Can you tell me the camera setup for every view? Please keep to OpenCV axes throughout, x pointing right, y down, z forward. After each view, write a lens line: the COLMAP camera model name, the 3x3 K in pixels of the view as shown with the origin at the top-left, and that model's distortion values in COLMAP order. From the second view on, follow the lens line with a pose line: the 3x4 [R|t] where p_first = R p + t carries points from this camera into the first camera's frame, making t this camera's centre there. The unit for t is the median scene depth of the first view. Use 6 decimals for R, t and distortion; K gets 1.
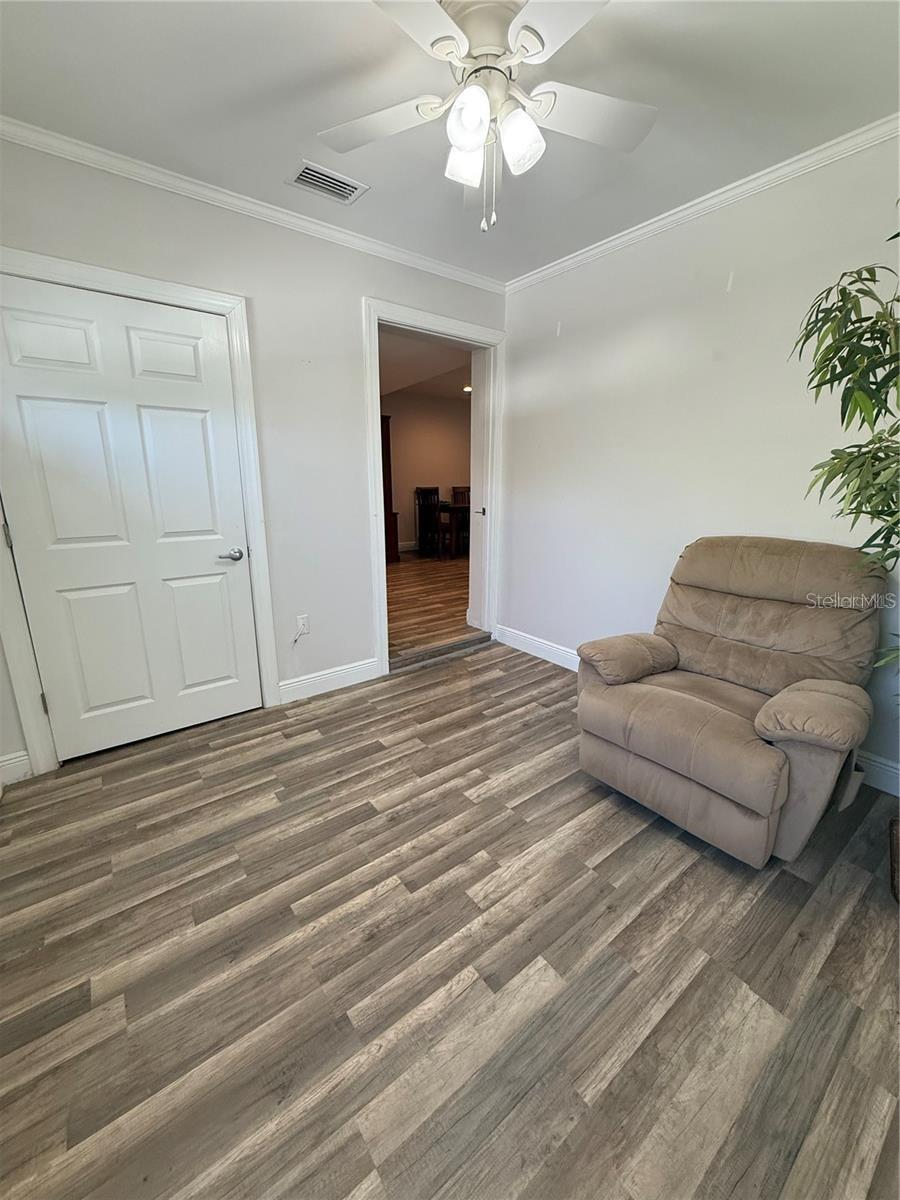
lens RADIAL K [[478.6, 0, 449.7], [0, 478.6, 595.7], [0, 0, 1]] dist [-0.002144, 0.000329]
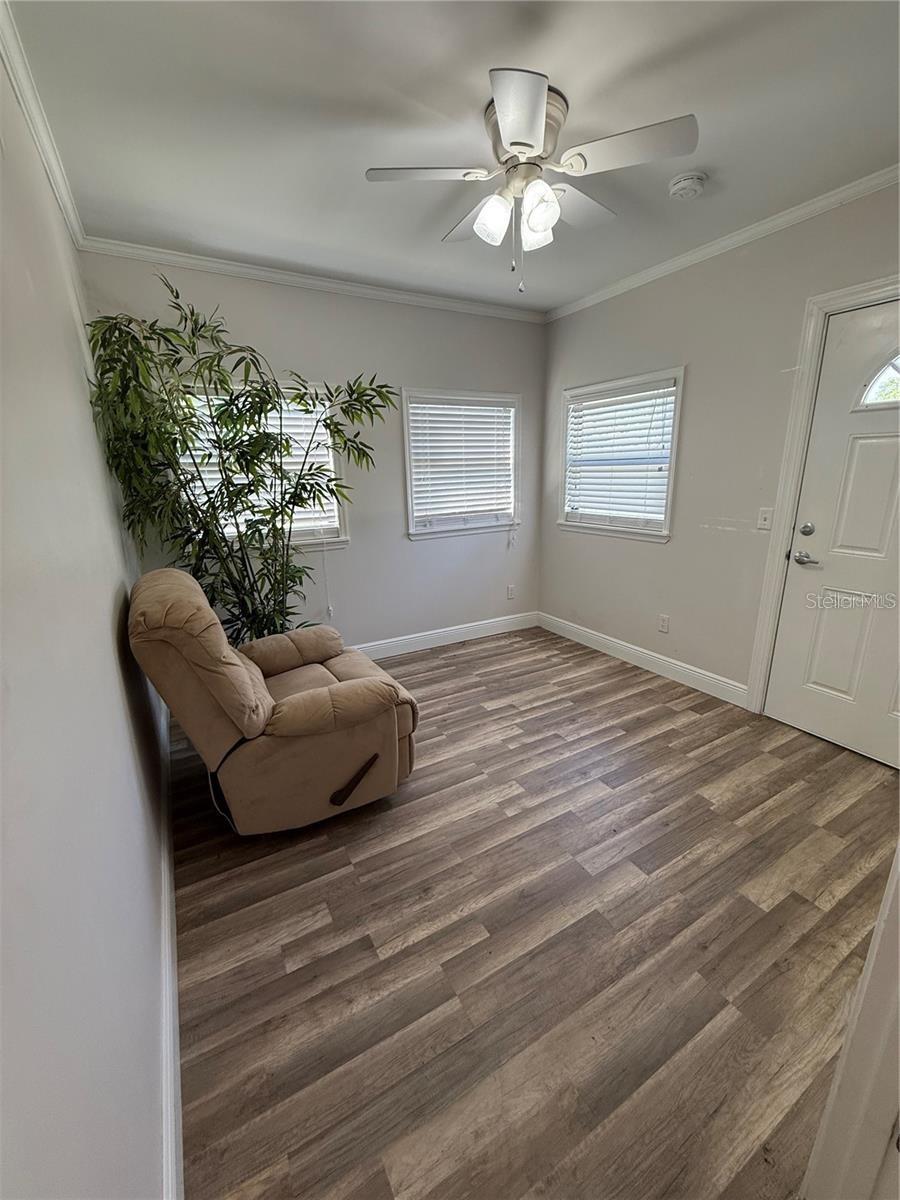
lens RADIAL K [[478.6, 0, 449.7], [0, 478.6, 595.7], [0, 0, 1]] dist [-0.002144, 0.000329]
pose [[-0.991808, -0.011802, 0.127194, 0.075140], [0.052258, 0.871102, 0.488314, -0.579425], [-0.116562, 0.490960, -0.863349, 2.035440]]
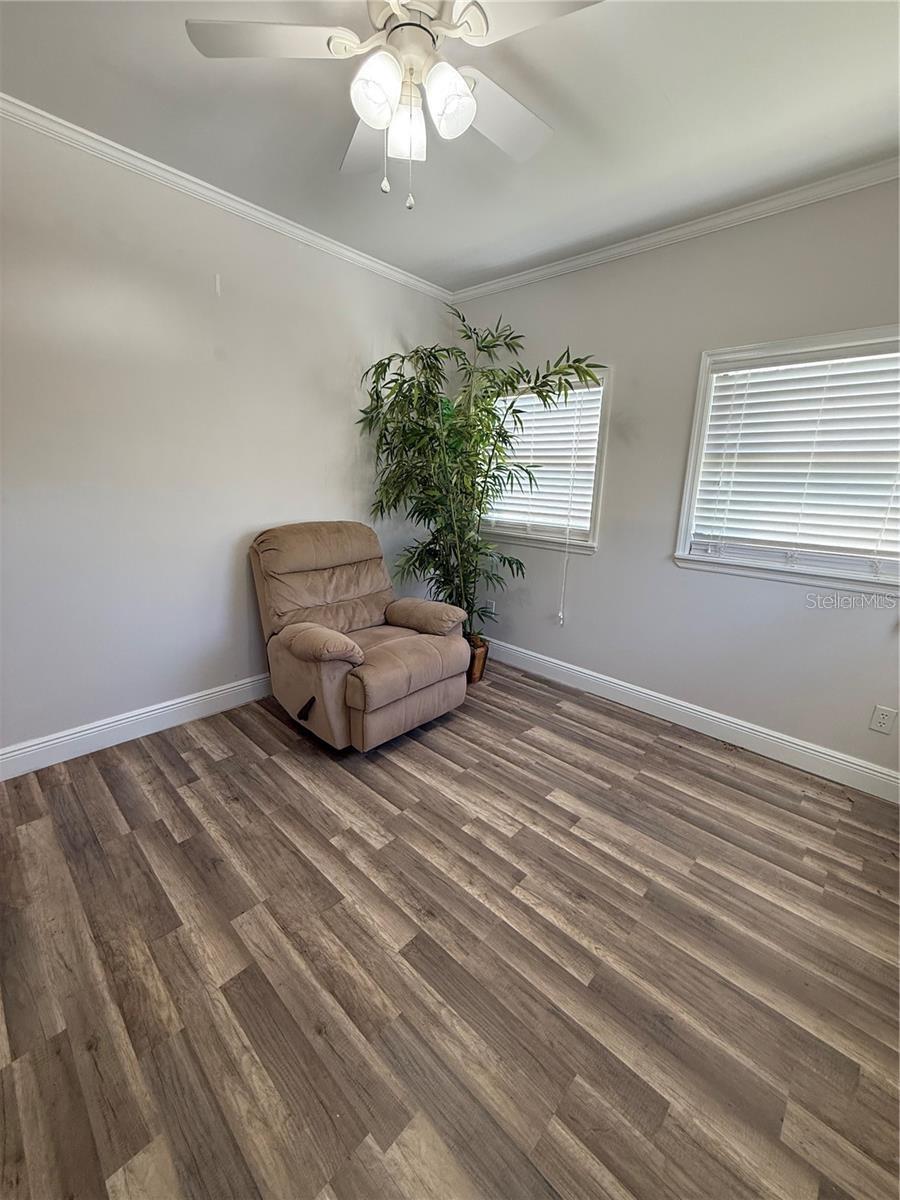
lens RADIAL K [[478.6, 0, 449.7], [0, 478.6, 595.7], [0, 0, 1]] dist [-0.002144, 0.000329]
pose [[-0.169157, -0.241686, 0.955497, -0.822849], [0.210235, 0.938307, 0.274557, -0.256570], [-0.962906, 0.247322, -0.107910, 1.011524]]
